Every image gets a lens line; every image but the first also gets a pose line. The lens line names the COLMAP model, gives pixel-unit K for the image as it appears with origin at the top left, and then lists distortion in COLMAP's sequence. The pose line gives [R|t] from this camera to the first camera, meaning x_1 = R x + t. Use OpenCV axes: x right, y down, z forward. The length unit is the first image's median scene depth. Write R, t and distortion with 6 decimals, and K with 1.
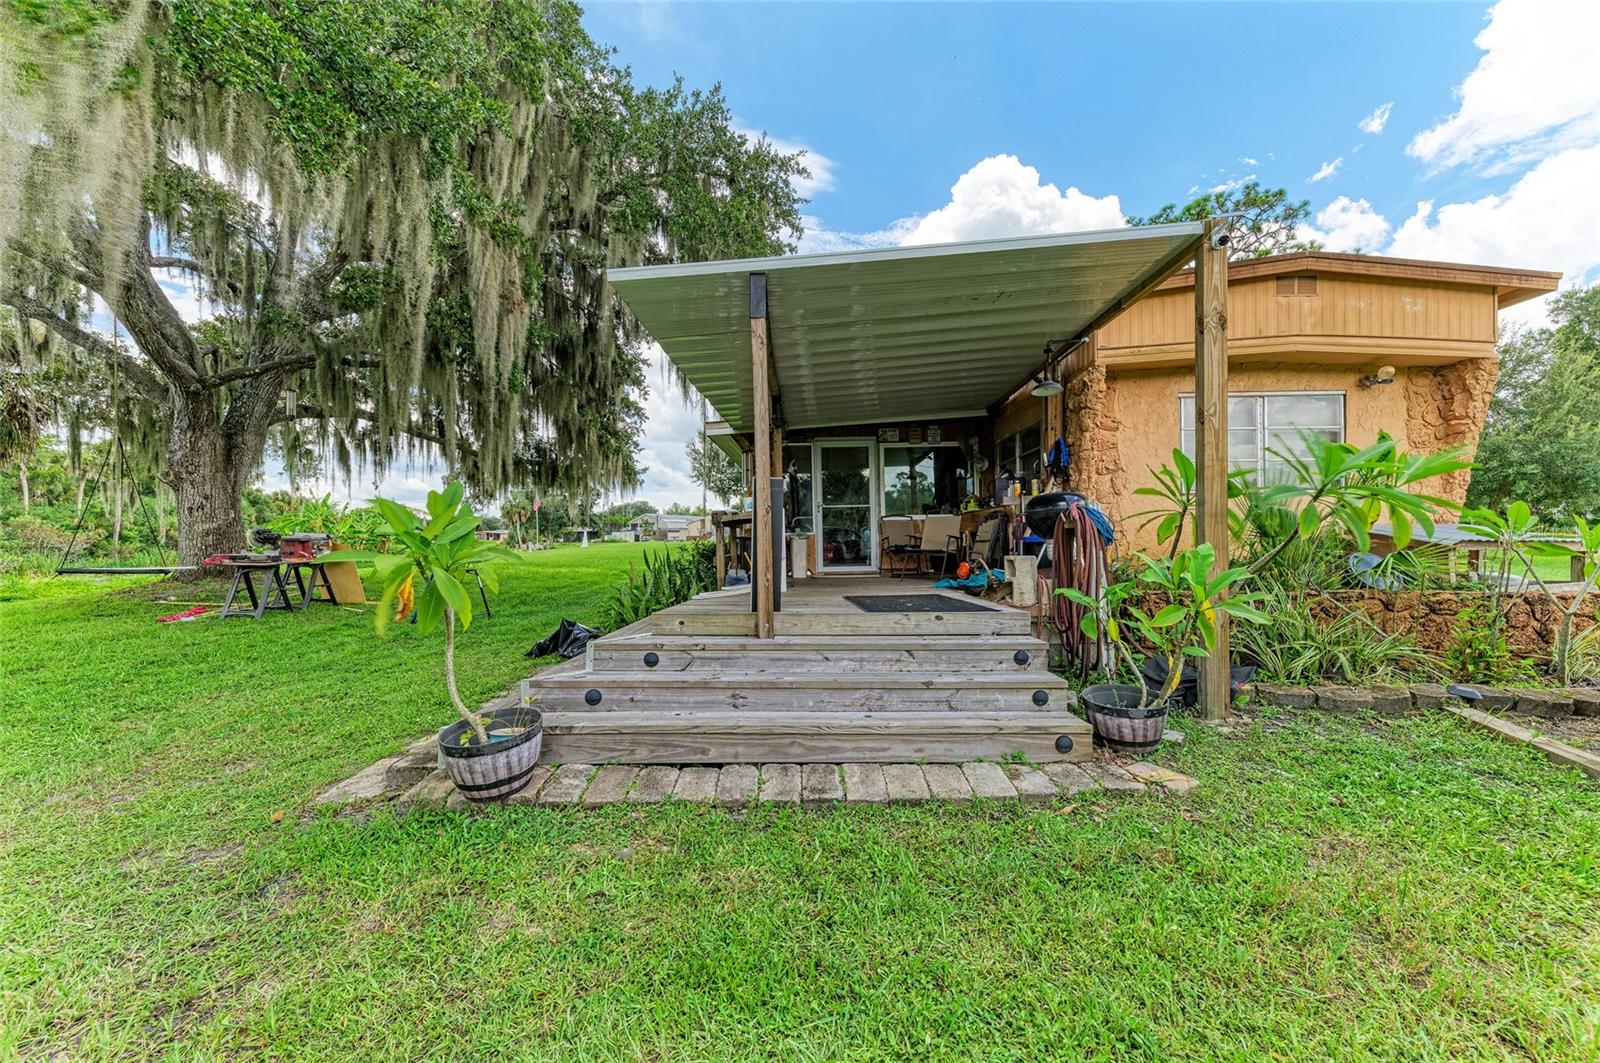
lens RADIAL K [[546.4, 0, 800.0], [0, 546.4, 531.5], [0, 0, 1]] dist [0.001010, 0.000049]
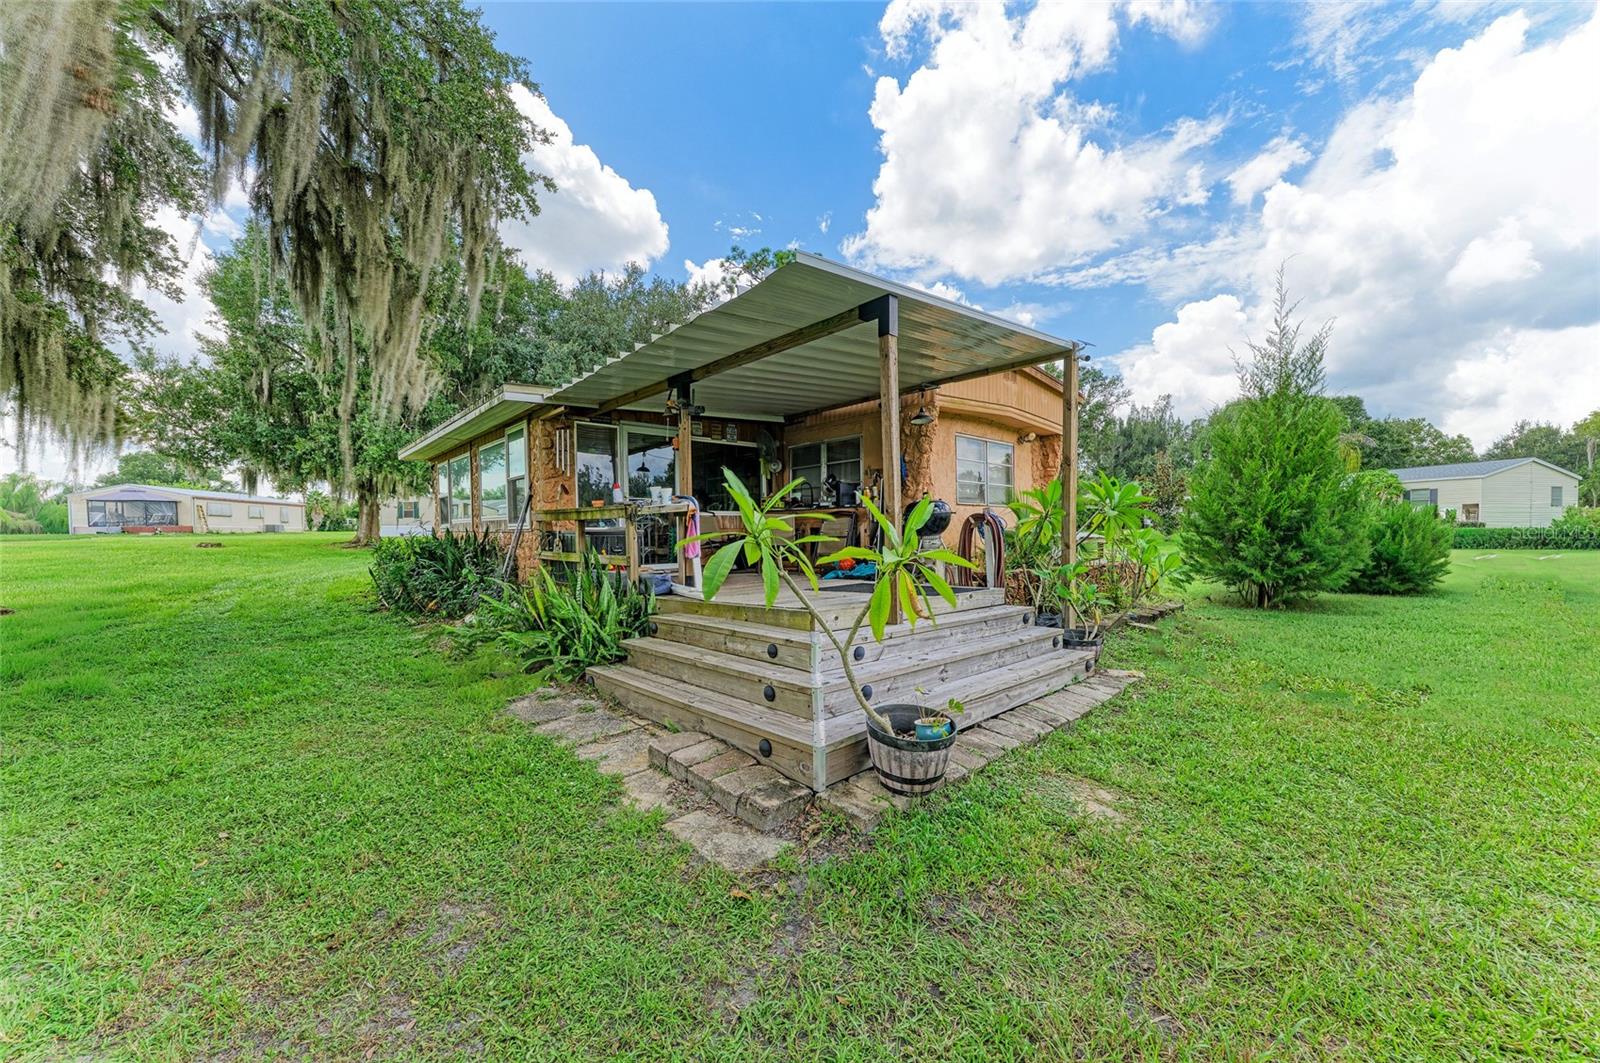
lens RADIAL K [[590.3, 0, 791.4], [0, 590.3, 535.7], [0, 0, 1]] dist [-0.000453, -0.000004]
pose [[0.738681, 0.004866, 0.674037, -1.093229], [-0.015423, 0.999834, 0.009684, 0.006782], [-0.673878, -0.017549, 0.738634, 0.271755]]
